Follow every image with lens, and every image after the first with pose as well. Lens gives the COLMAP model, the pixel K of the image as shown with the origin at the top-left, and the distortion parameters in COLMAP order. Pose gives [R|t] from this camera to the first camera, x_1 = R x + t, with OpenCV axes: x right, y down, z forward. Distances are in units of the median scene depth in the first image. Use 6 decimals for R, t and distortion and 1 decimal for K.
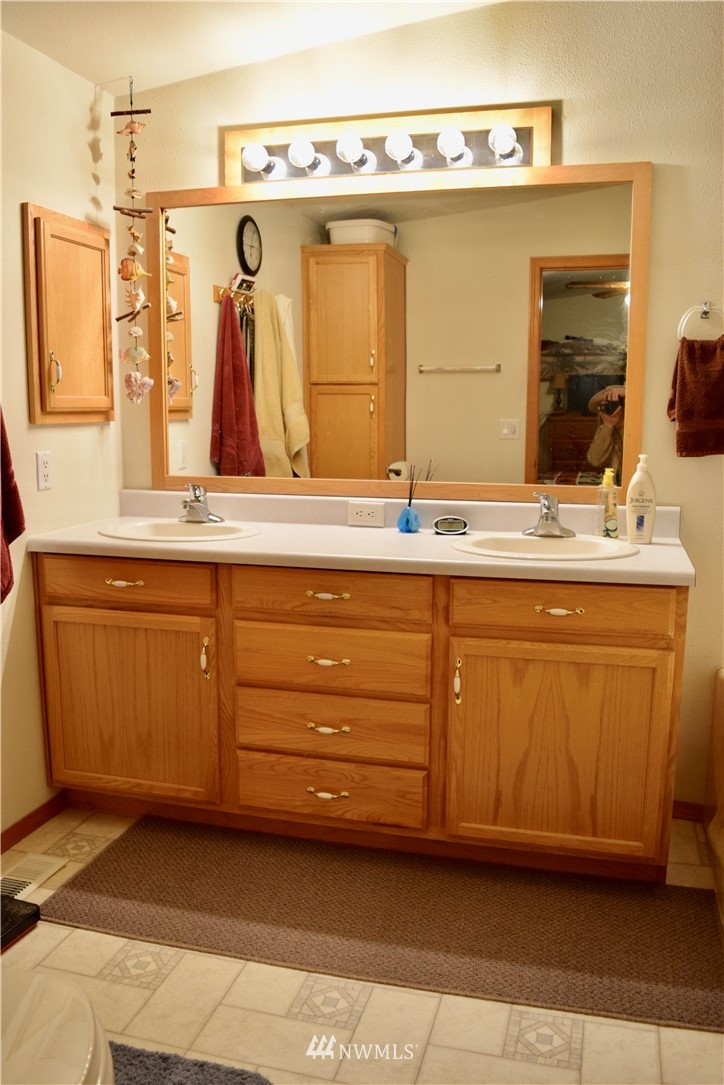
lens RADIAL K [[870.2, 0, 362.0], [0, 870.2, 542.5], [0, 0, 1]] dist [-0.088255, 0.001930]
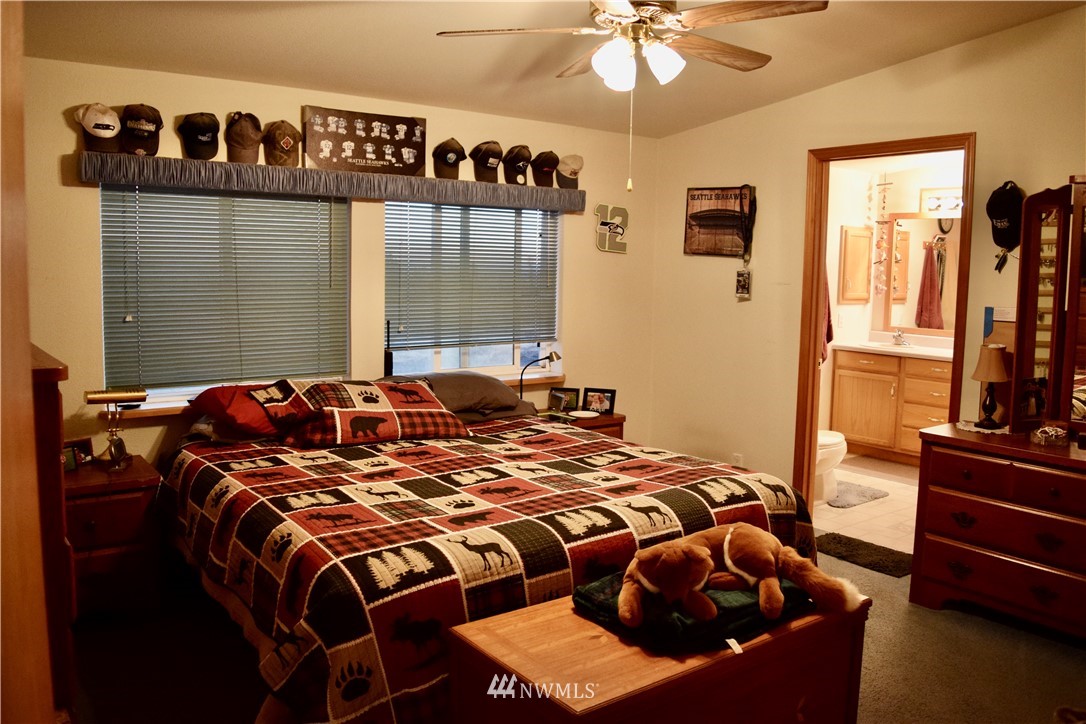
lens RADIAL K [[871.0, 0, 521.6], [0, 871.0, 347.5], [0, 0, 1]] dist [-0.088255, 0.001930]
pose [[0.774312, 0.071711, -0.628728, 0.538964], [-0.116616, 0.992712, -0.030393, 0.193397], [0.621966, 0.096853, 0.777031, -1.654400]]
